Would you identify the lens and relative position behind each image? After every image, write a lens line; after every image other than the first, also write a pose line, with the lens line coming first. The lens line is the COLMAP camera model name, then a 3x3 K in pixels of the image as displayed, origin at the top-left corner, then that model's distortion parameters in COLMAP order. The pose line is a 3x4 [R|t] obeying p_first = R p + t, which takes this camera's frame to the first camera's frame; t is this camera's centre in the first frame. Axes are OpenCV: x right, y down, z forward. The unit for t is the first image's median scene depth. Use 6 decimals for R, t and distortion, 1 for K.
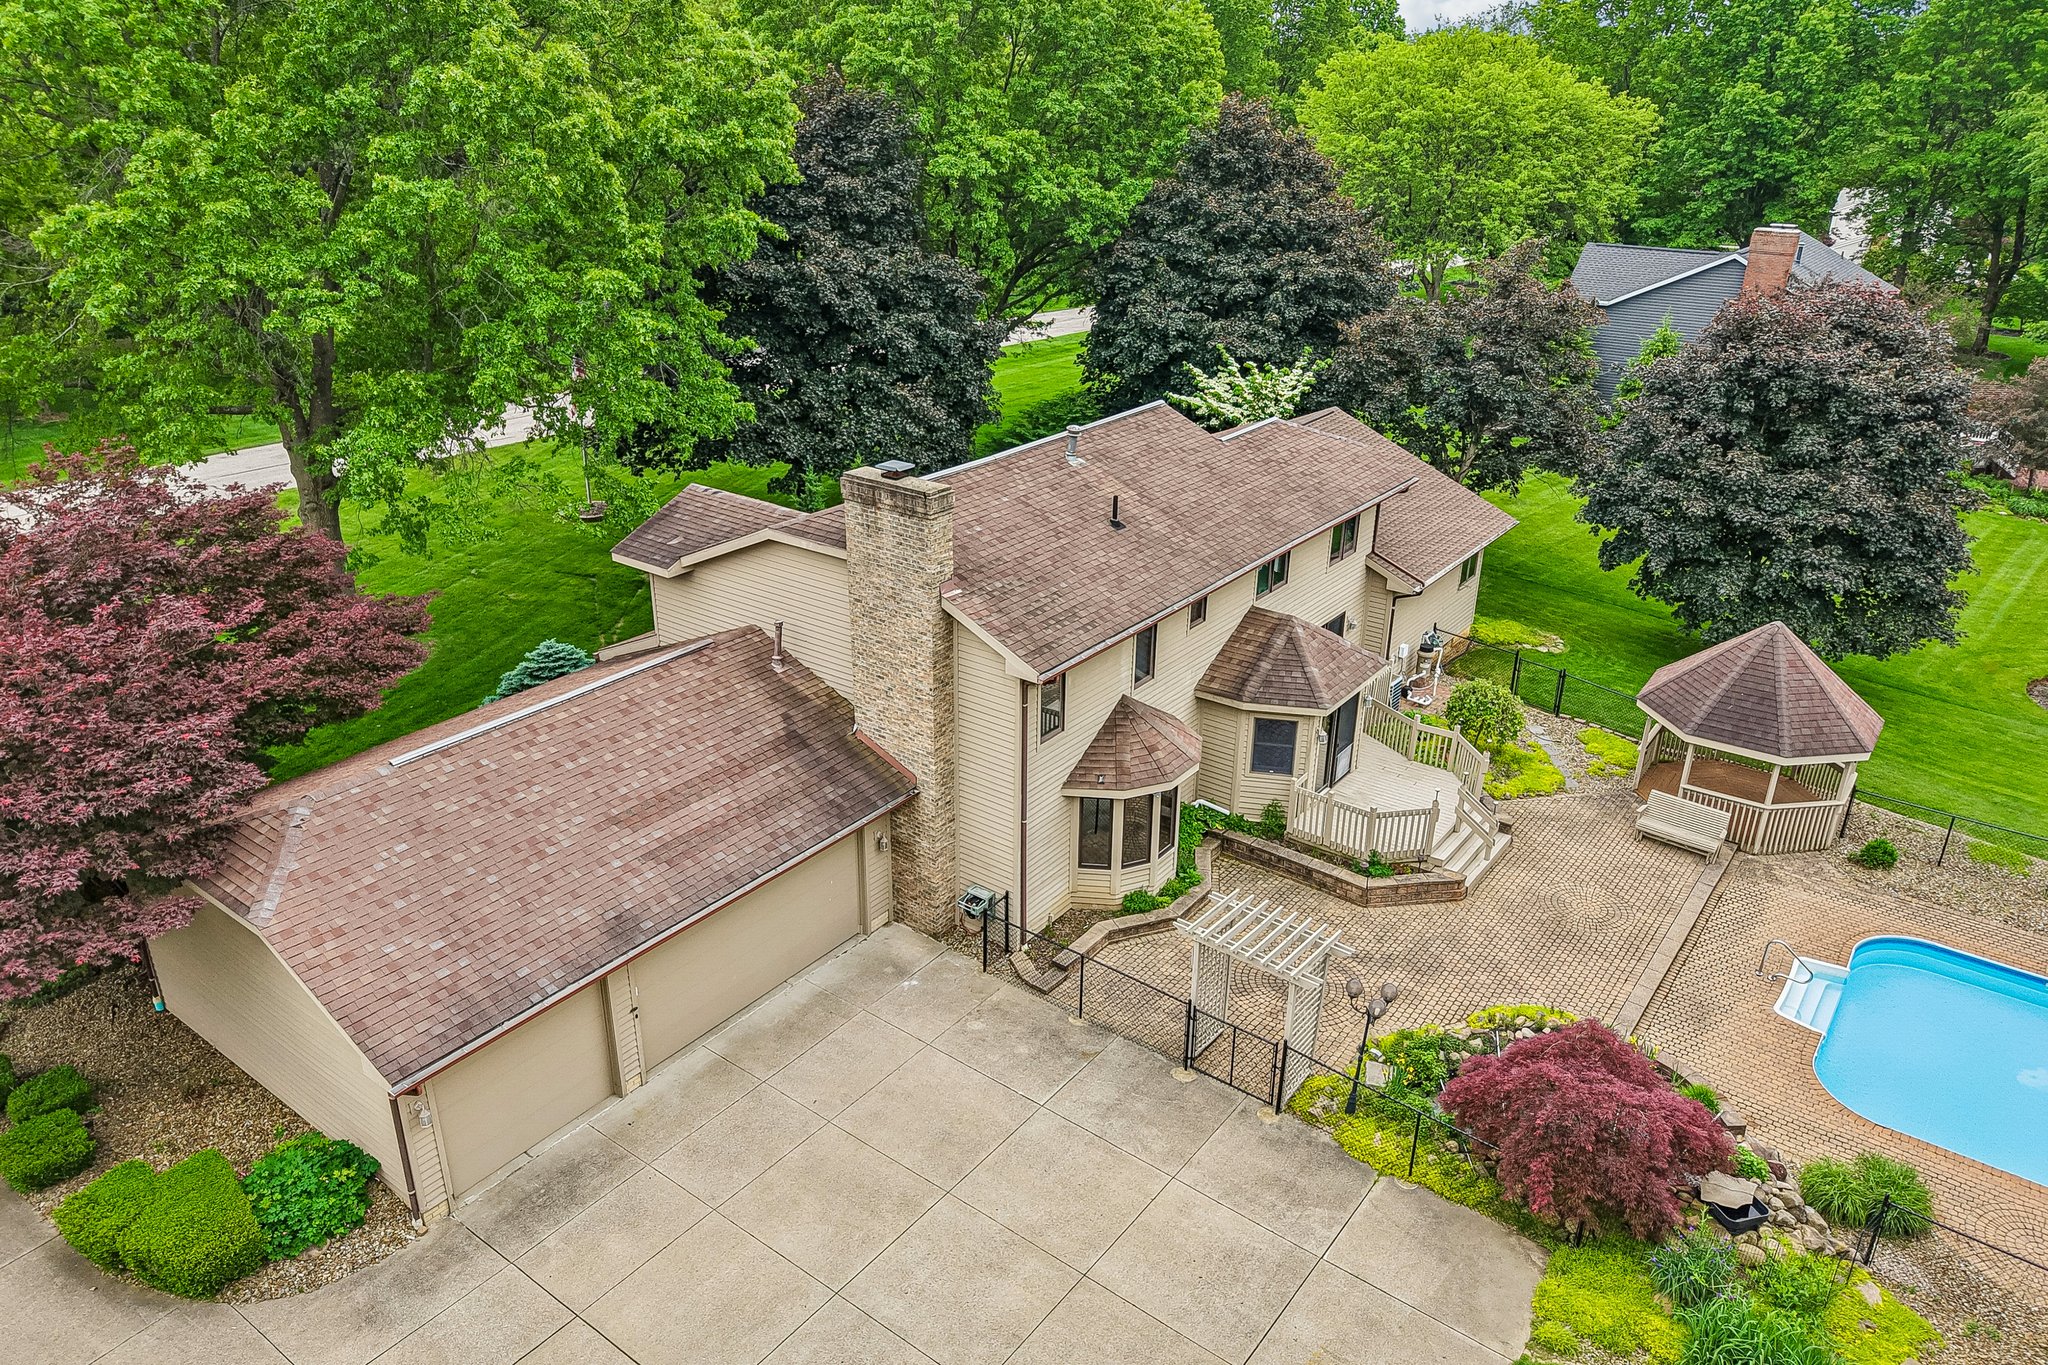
lens RADIAL K [[1413.1, 0, 1019.5], [0, 1413.1, 672.6], [0, 0, 1]] dist [-0.007699, -0.007108]
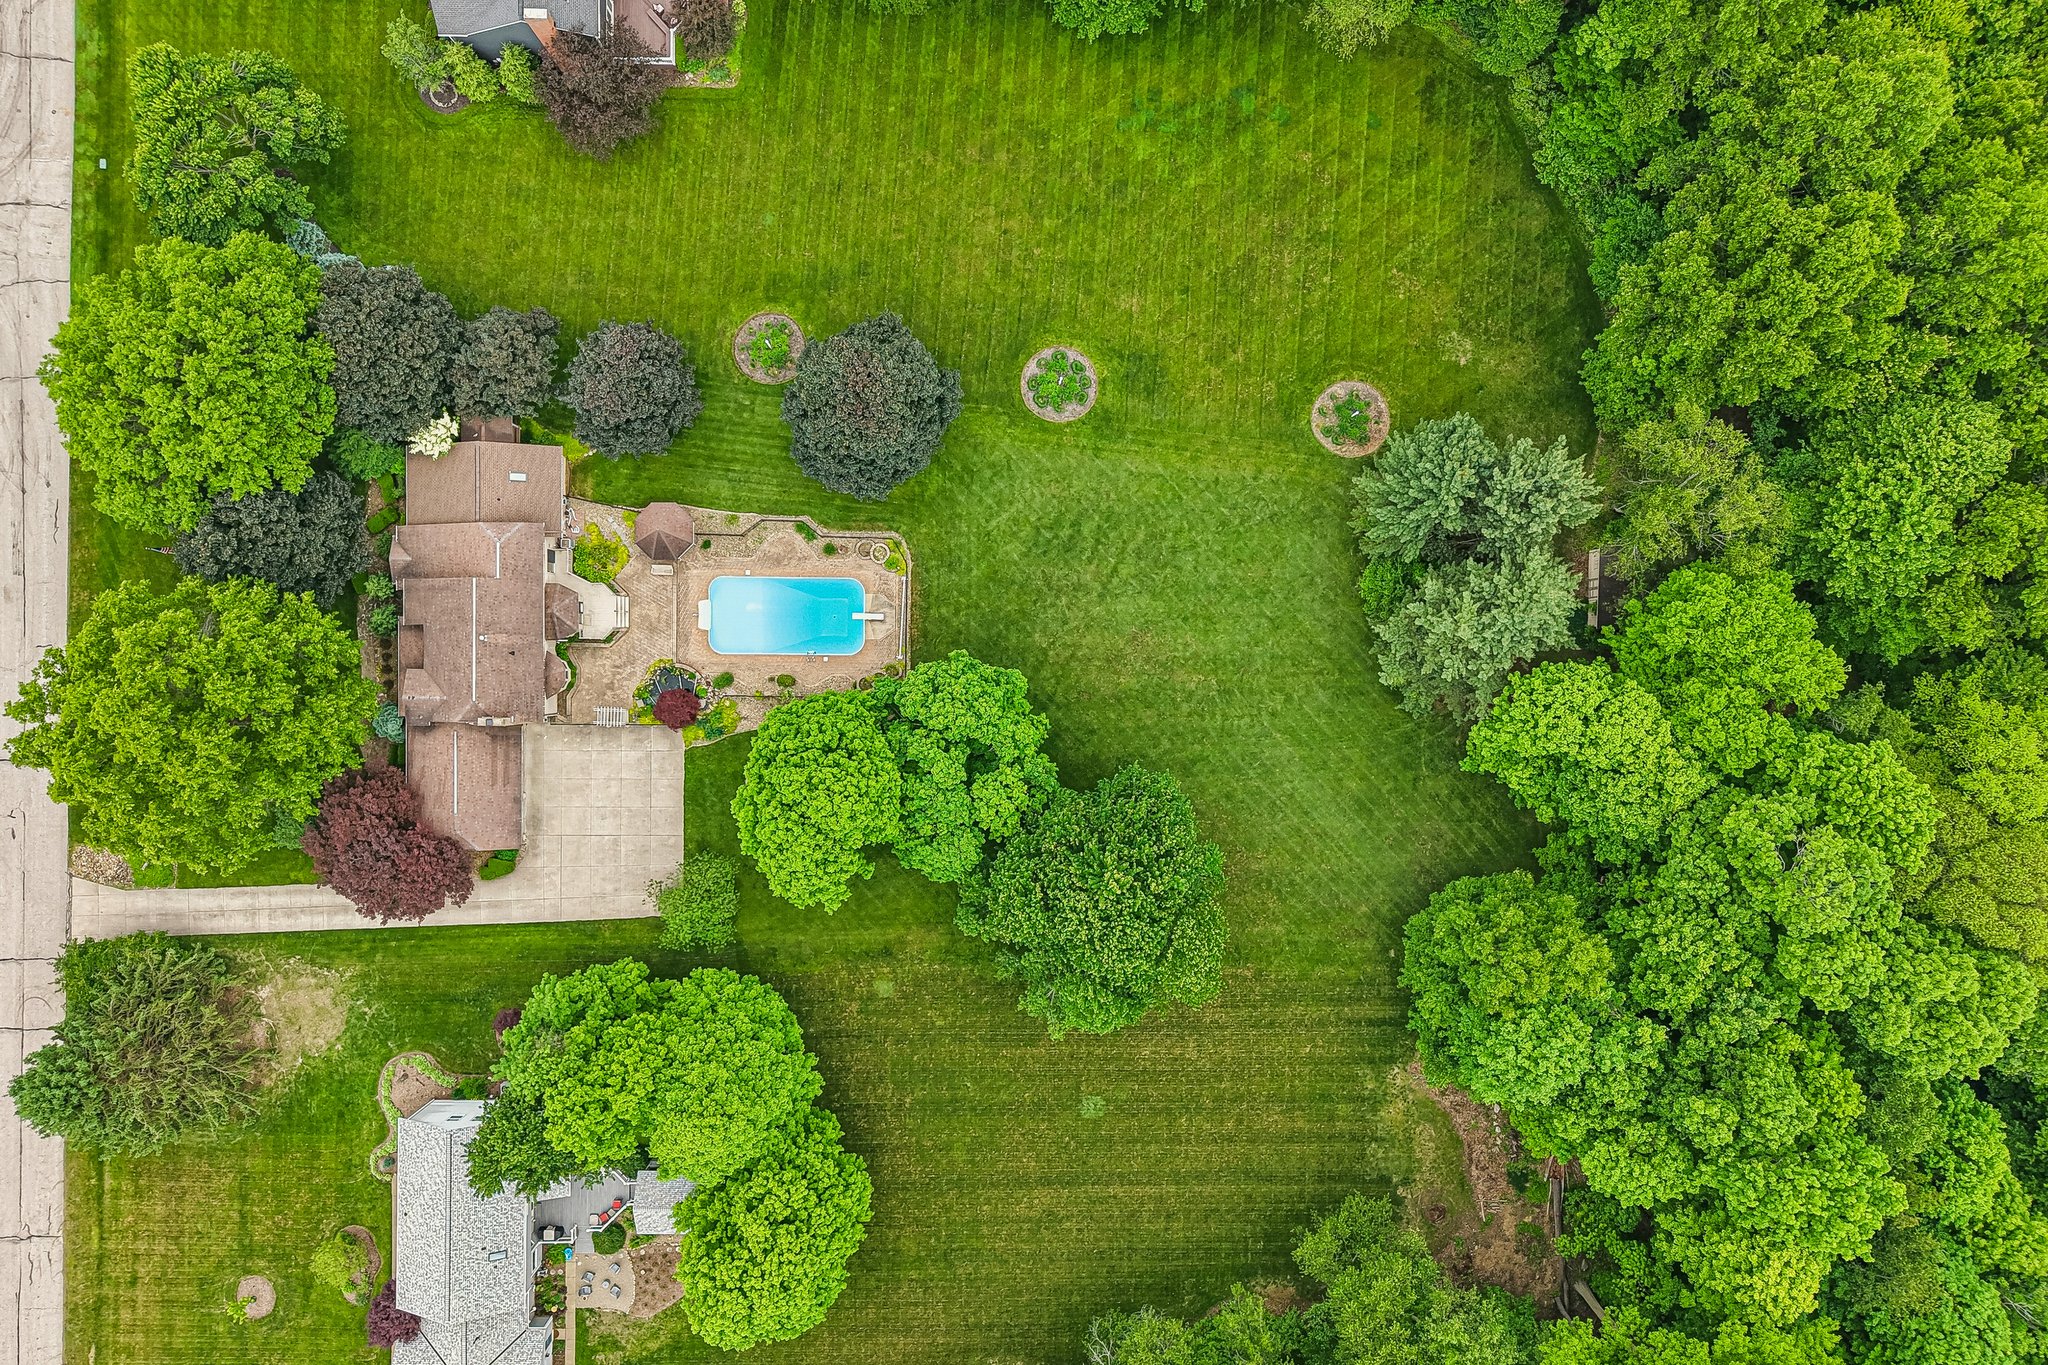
lens RADIAL K [[1366.6, 0, 1024.0], [0, 1366.6, 682.5], [0, 0, 1]] dist [0.078966, -0.104883]
pose [[0.803402, -0.595396, -0.006976, 1.290545], [0.235732, 0.307285, 0.921958, -3.551698], [-0.546787, -0.742347, 0.387227, -1.452485]]
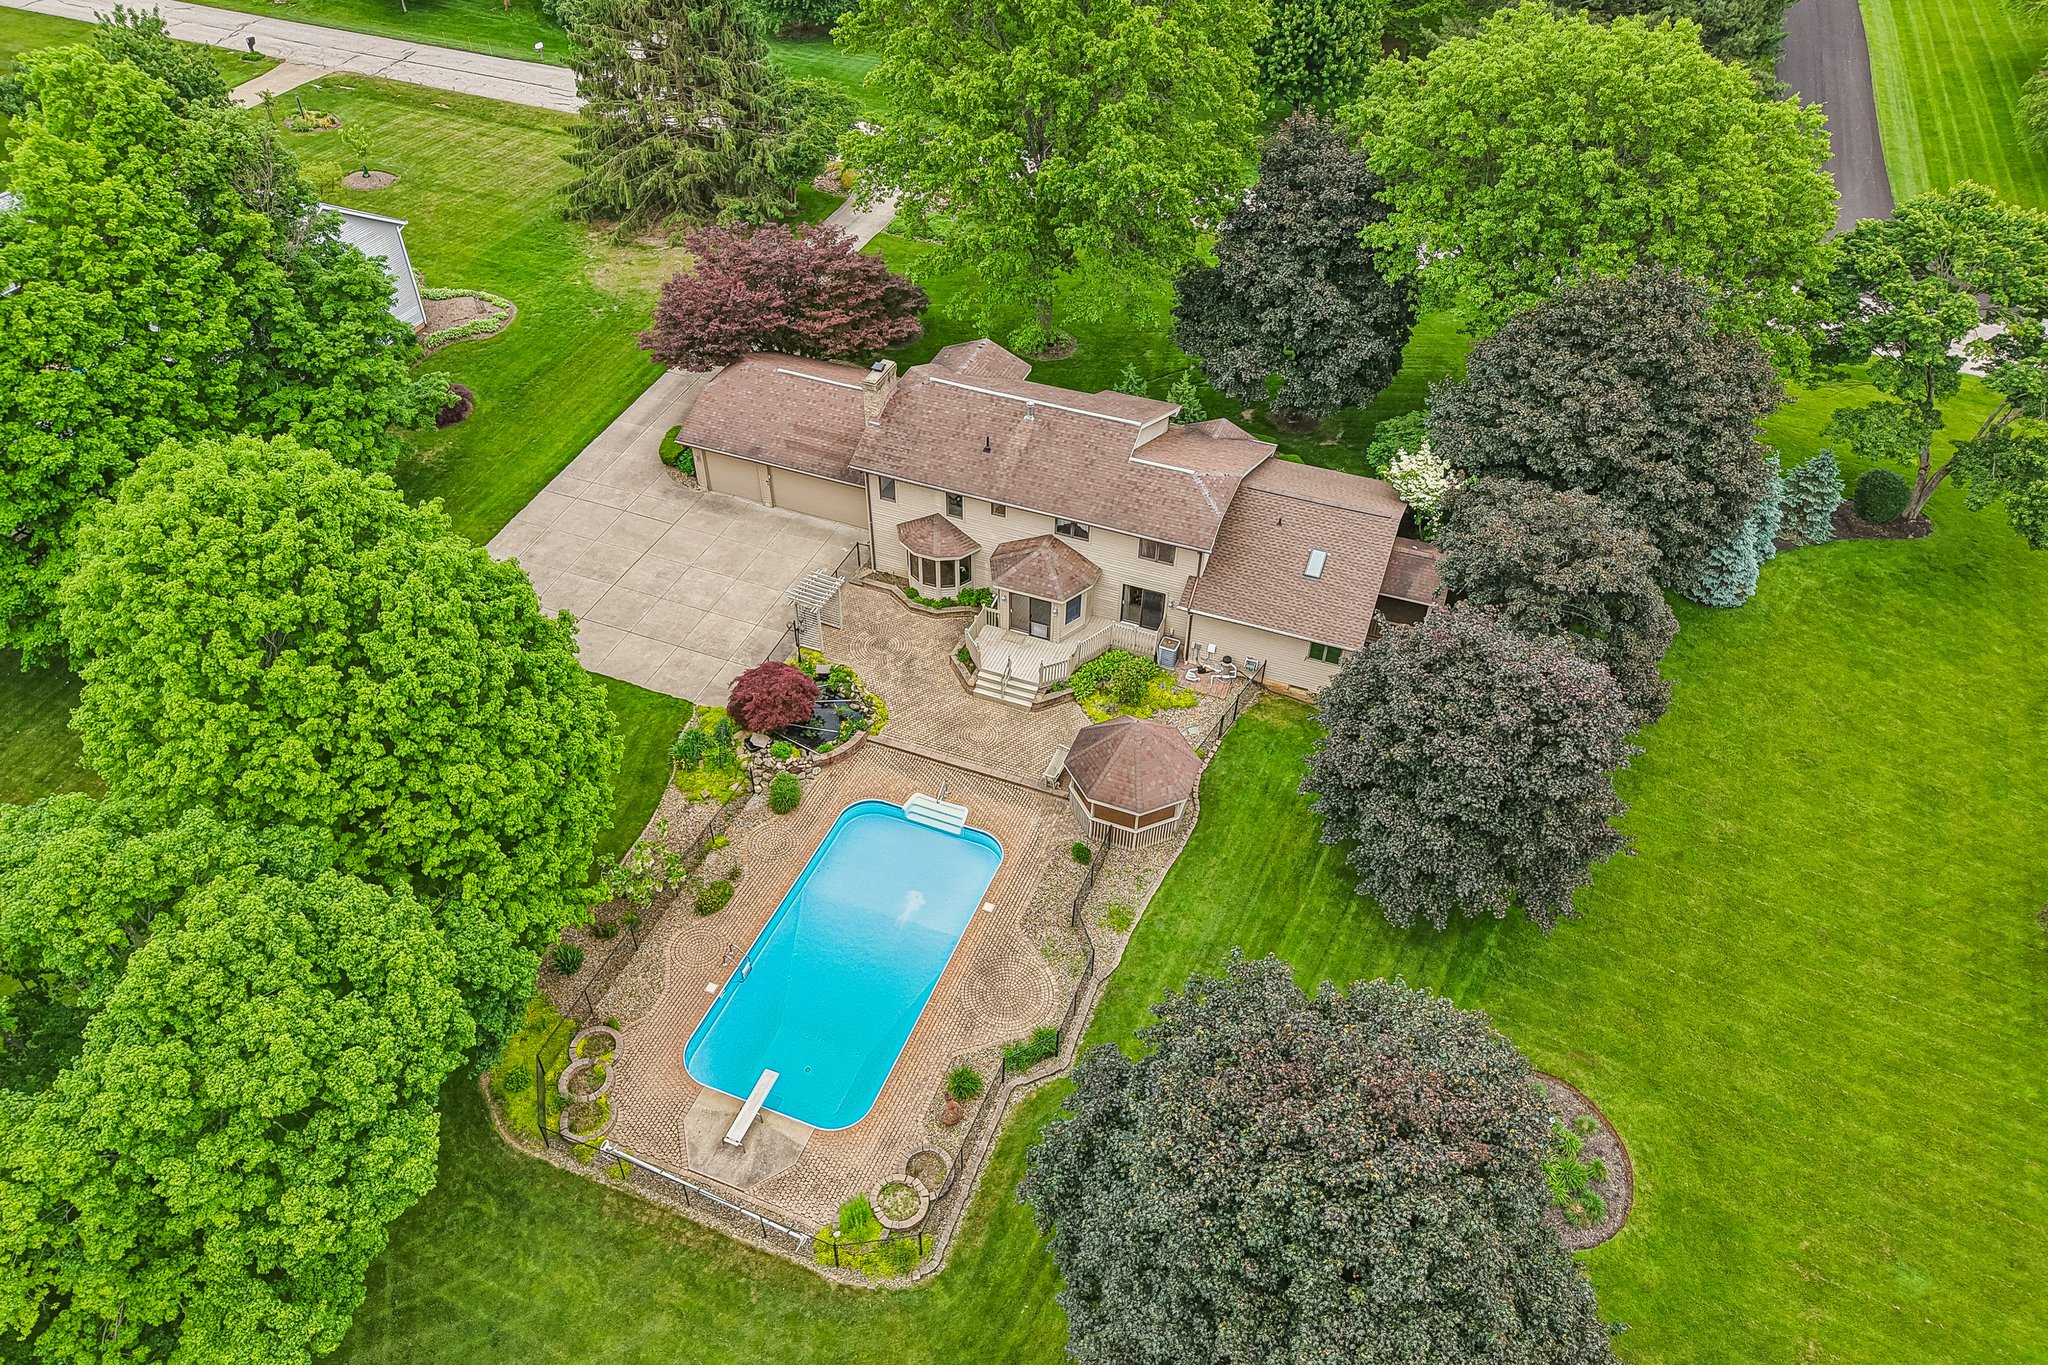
lens RADIAL K [[1406.0, 0, 1018.1], [0, 1406.0, 674.6], [0, 0, 1]] dist [0.027827, -0.049838]
pose [[0.268187, 0.630651, -0.728255, 1.947962], [-0.391063, 0.762130, 0.515973, -1.017859], [0.880423, 0.146416, 0.451017, 0.149424]]
